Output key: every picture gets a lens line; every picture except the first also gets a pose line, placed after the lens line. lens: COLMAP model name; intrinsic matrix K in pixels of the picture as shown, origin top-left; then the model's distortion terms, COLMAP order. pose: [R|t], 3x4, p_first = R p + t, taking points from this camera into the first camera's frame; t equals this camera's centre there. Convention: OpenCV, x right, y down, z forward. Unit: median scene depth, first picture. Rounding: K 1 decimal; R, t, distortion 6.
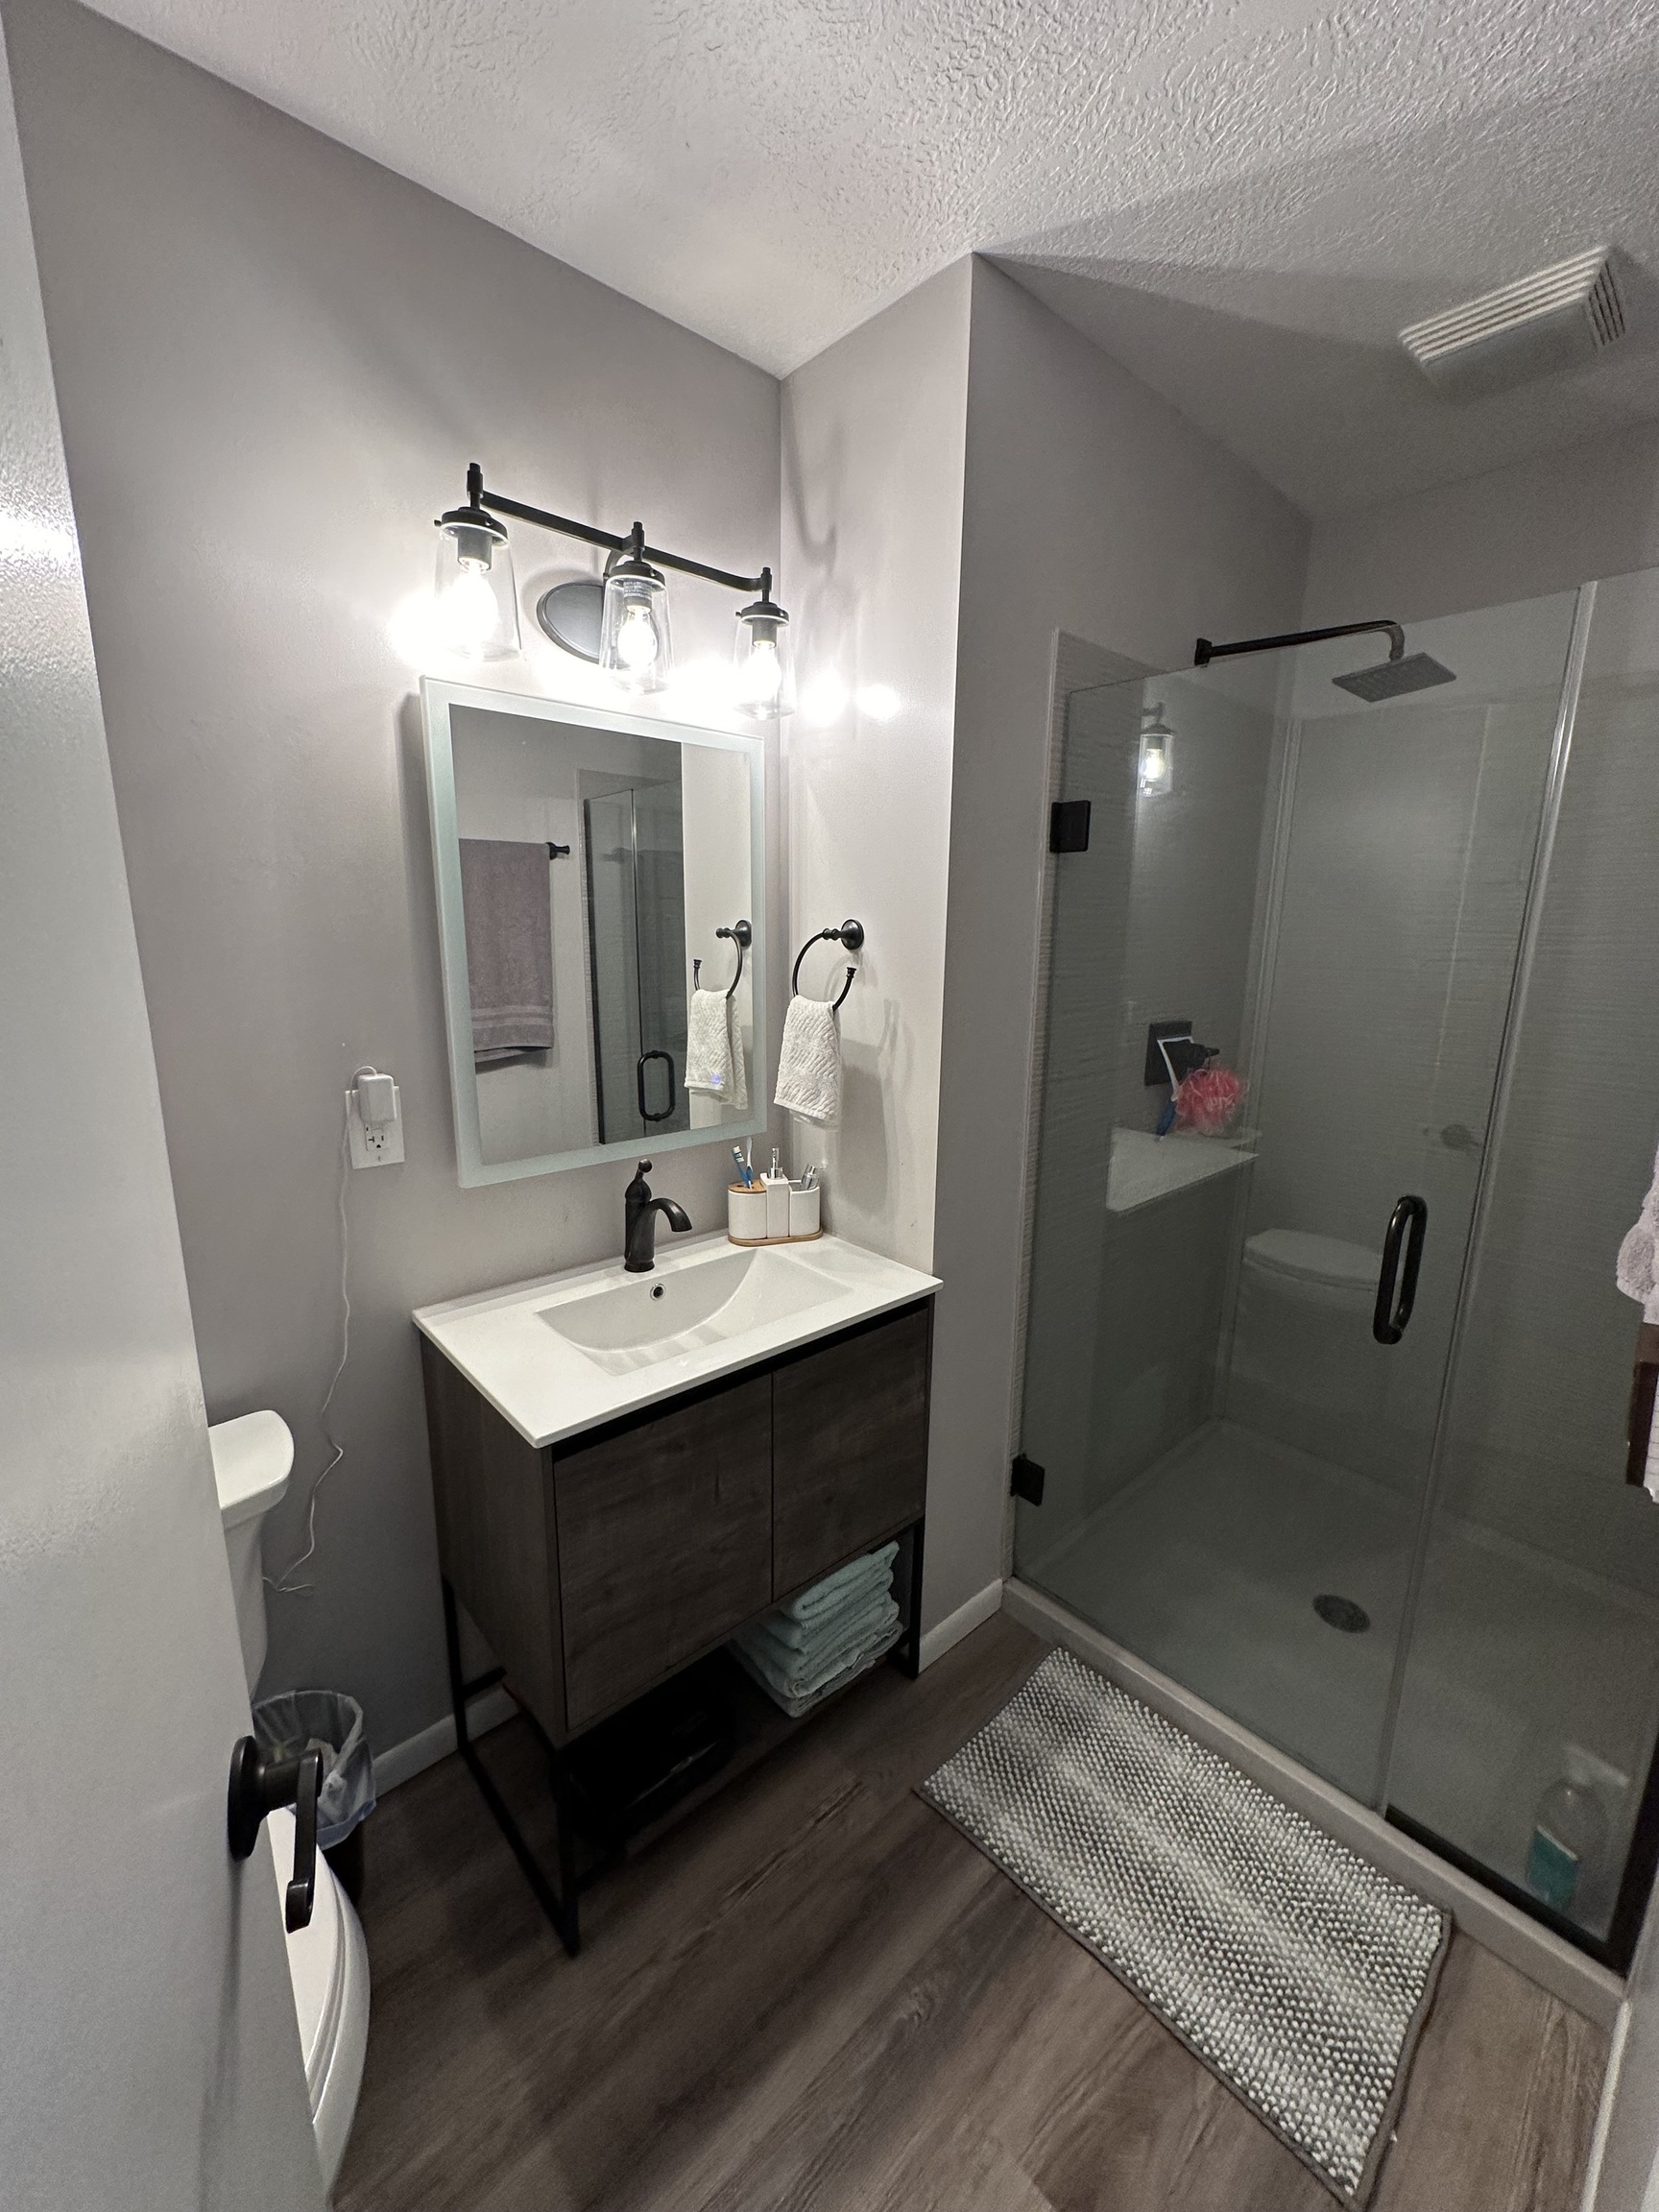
lens RADIAL K [[881.0, 0, 830.0], [0, 881.0, 1108.4], [0, 0, 1]] dist [-0.000066, 0.000498]
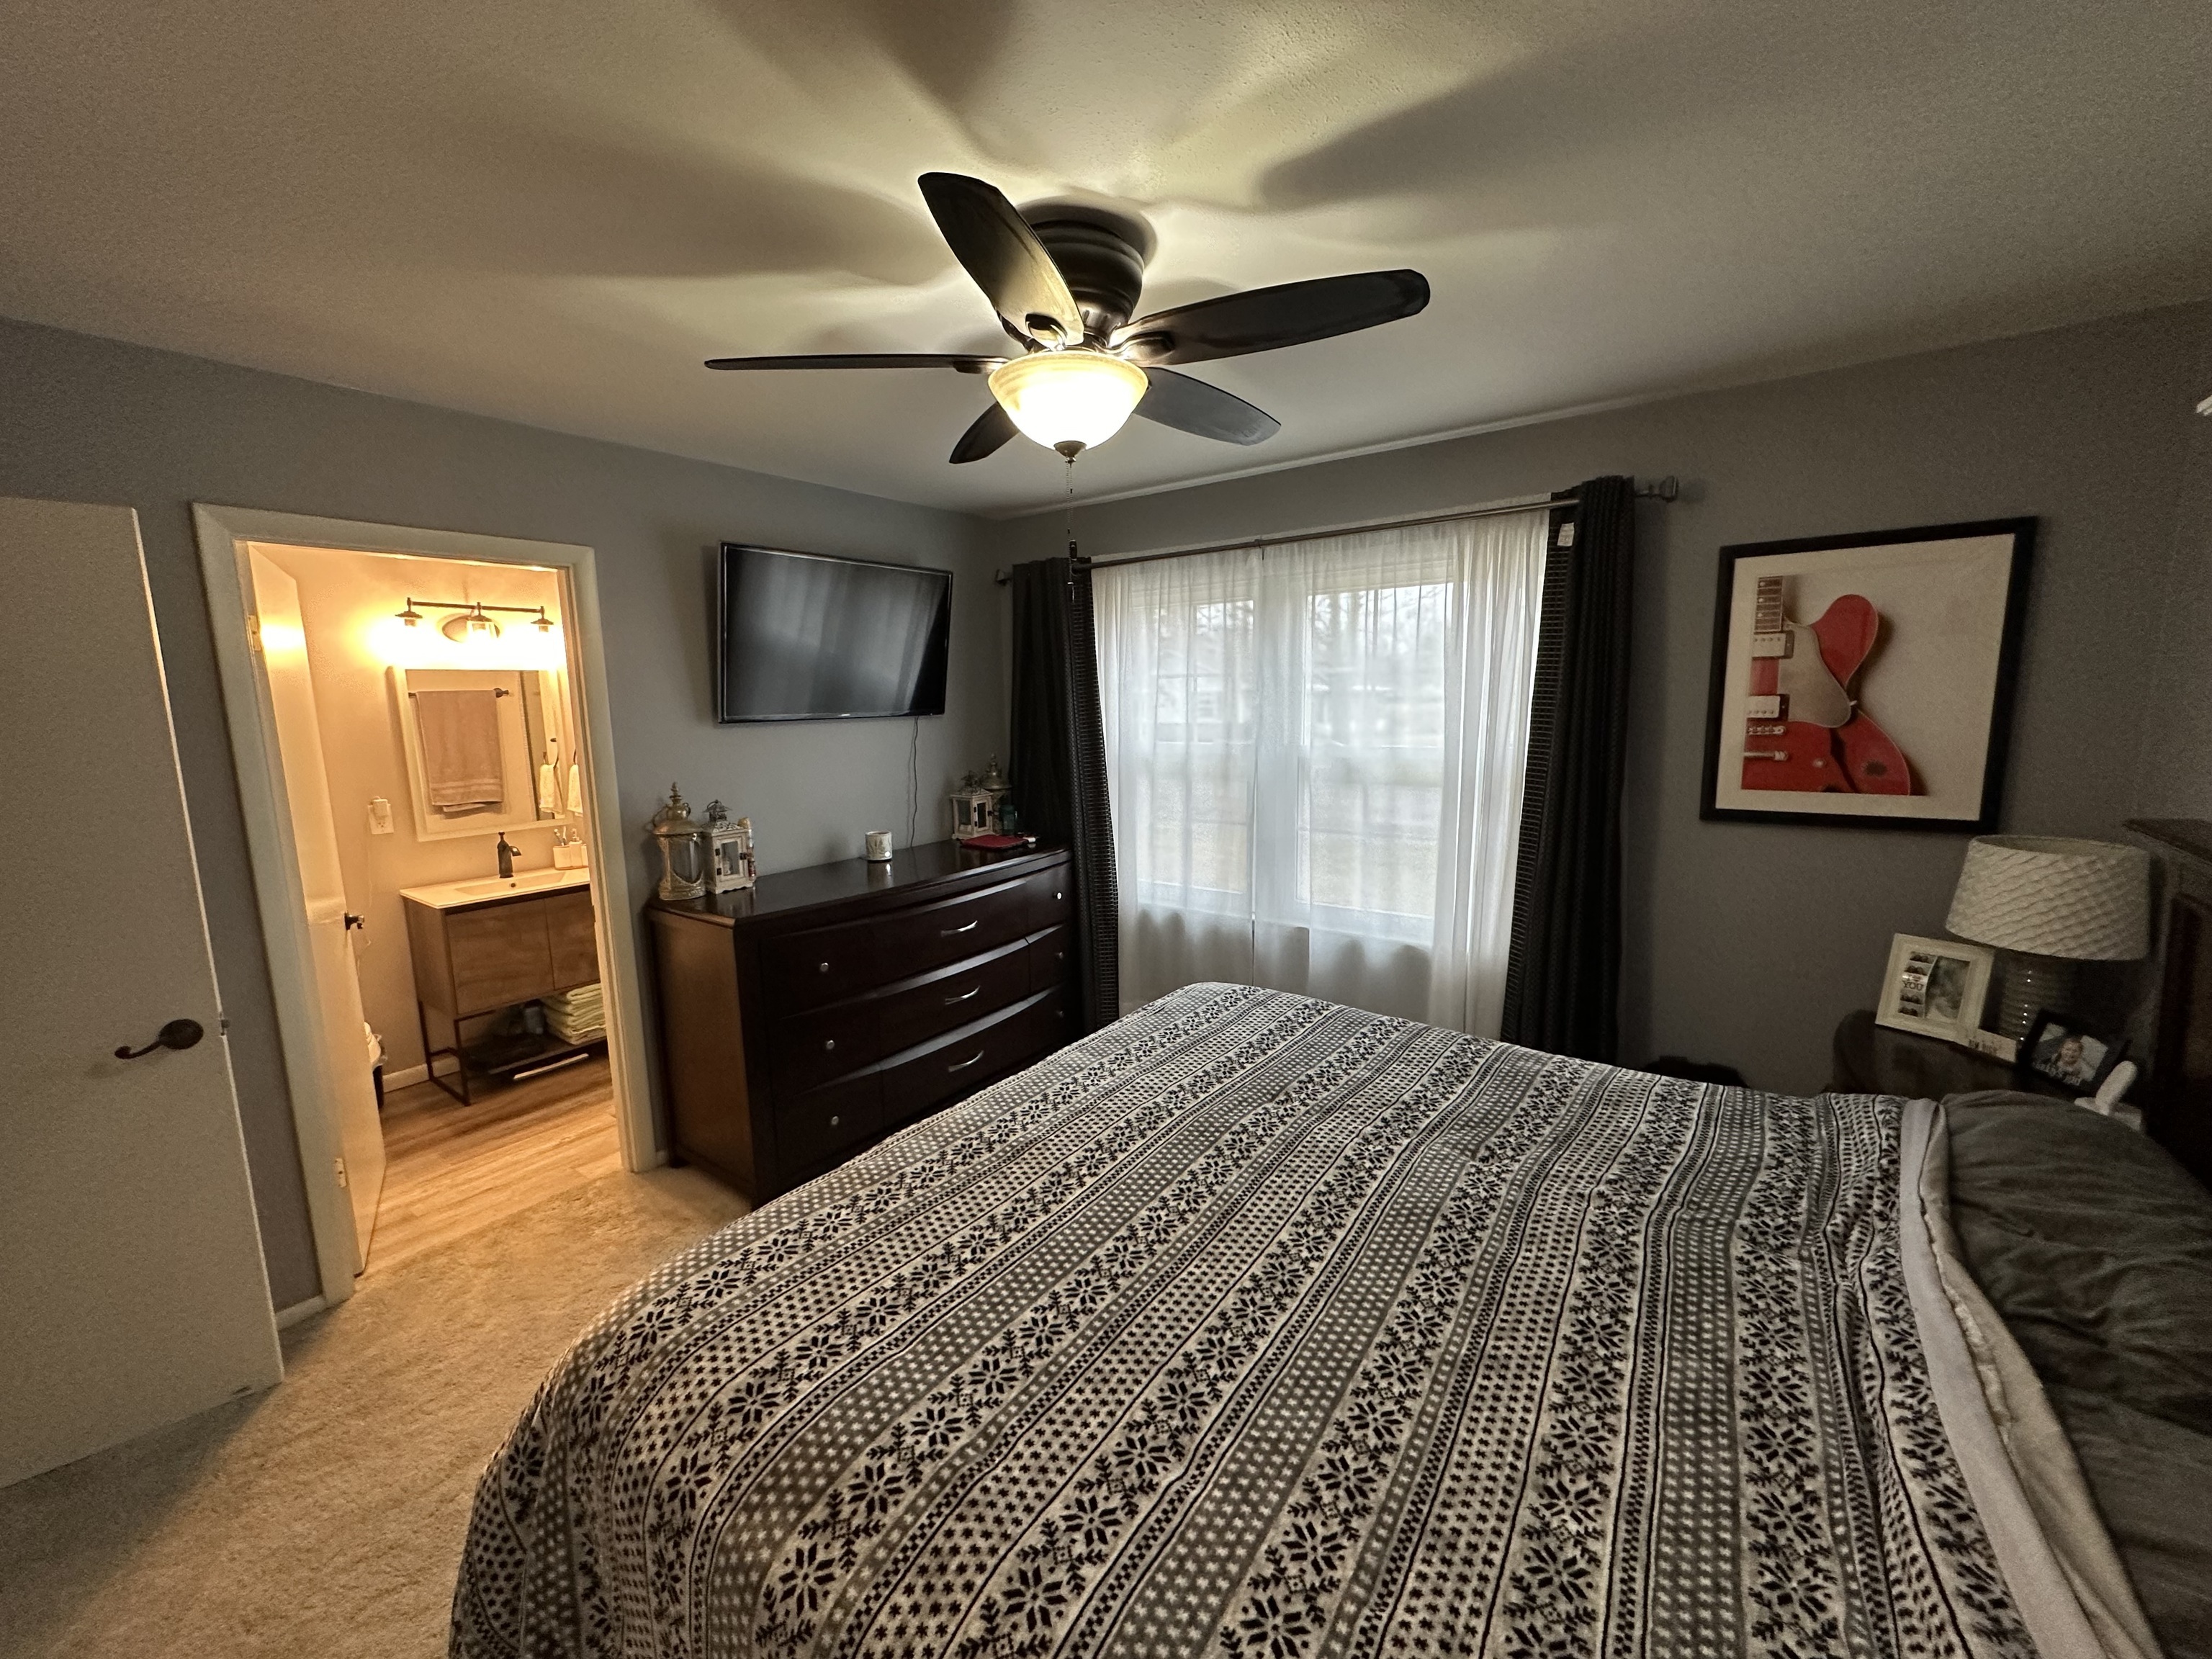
lens RADIAL K [[881.0, 0, 1105.0], [0, 881.0, 826.9], [0, 0, 1]] dist [-0.000066, 0.000498]
pose [[0.983038, -0.056691, 0.174420, 1.094705], [0.065914, 0.996692, -0.047540, 0.290855], [-0.171148, 0.058230, 0.983523, -1.867078]]
